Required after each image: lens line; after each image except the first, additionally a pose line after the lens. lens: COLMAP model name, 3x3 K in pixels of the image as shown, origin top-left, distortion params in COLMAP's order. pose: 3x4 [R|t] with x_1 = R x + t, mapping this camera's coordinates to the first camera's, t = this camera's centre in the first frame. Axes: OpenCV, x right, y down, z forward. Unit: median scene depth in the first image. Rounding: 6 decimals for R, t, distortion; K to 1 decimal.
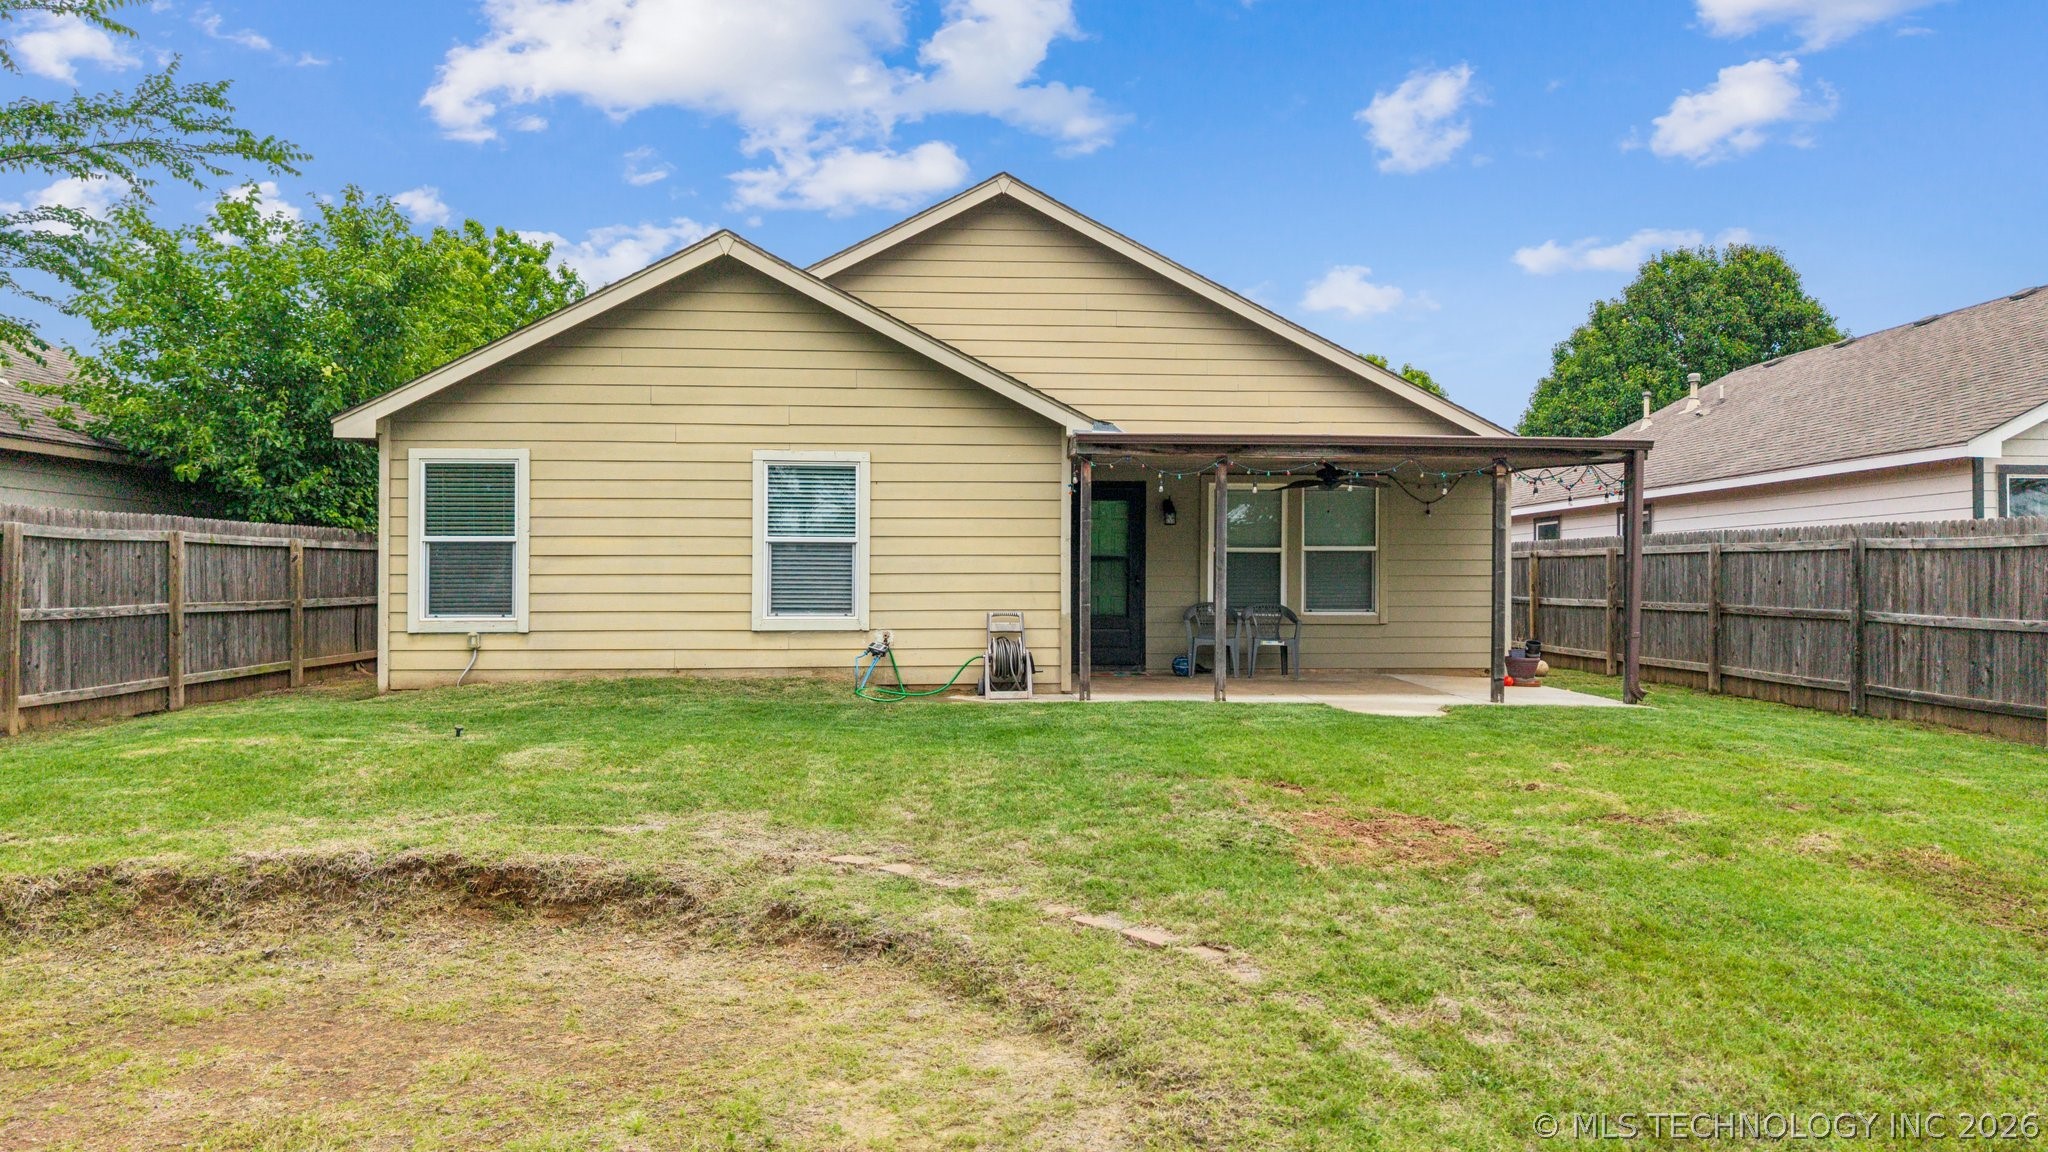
lens RADIAL K [[1444.5, 0, 1024.0], [0, 1444.5, 576.0], [0, 0, 1]] dist [0.001570, 0.000594]
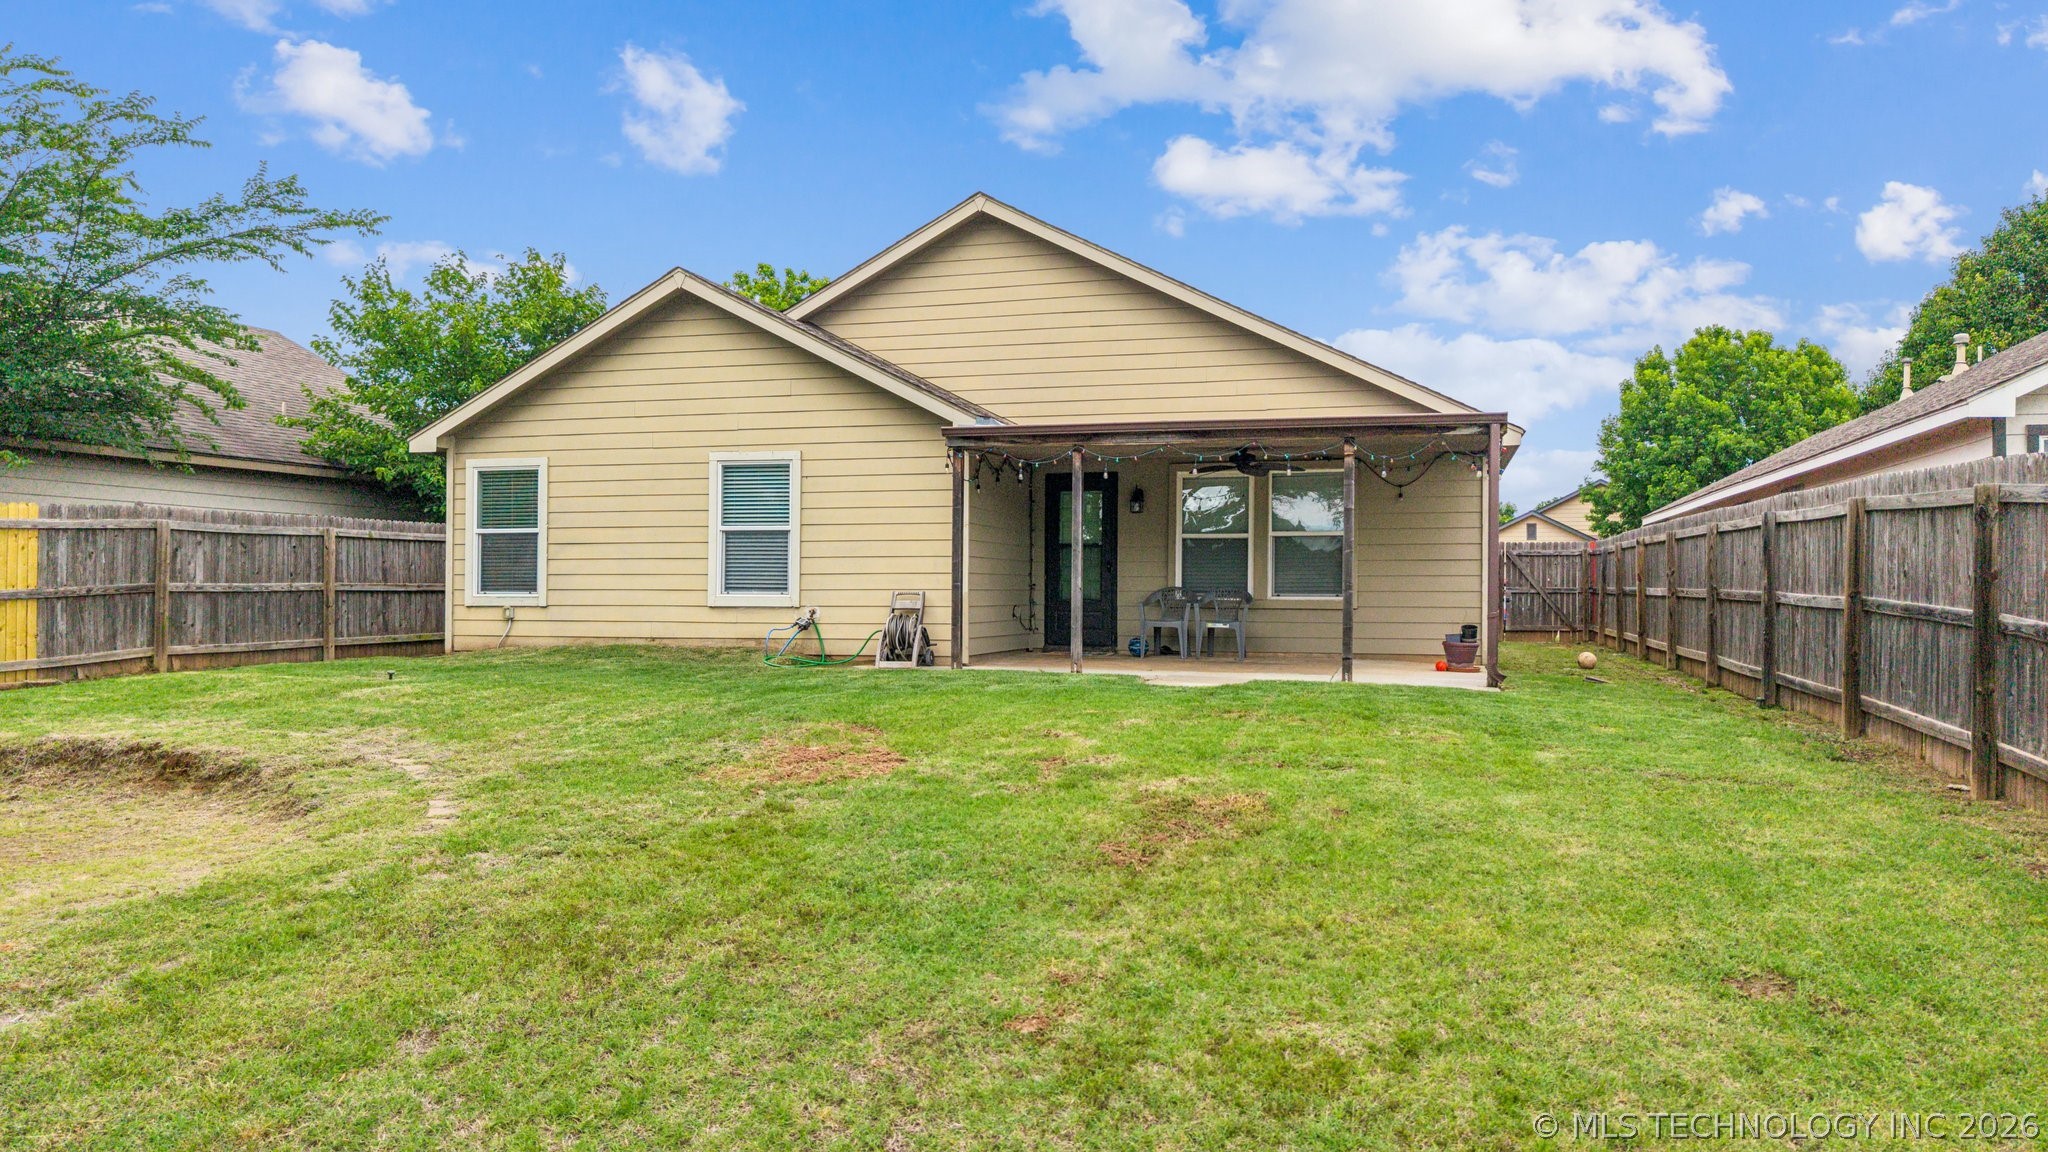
lens RADIAL K [[1450.1, 0, 1024.0], [0, 1450.1, 576.0], [0, 0, 1]] dist [0.006454, 0.001636]
pose [[0.937123, -0.001416, -0.348997, 0.461725], [-0.001196, 0.999973, -0.007268, 0.021437], [0.348998, 0.007228, 0.937096, -0.014914]]
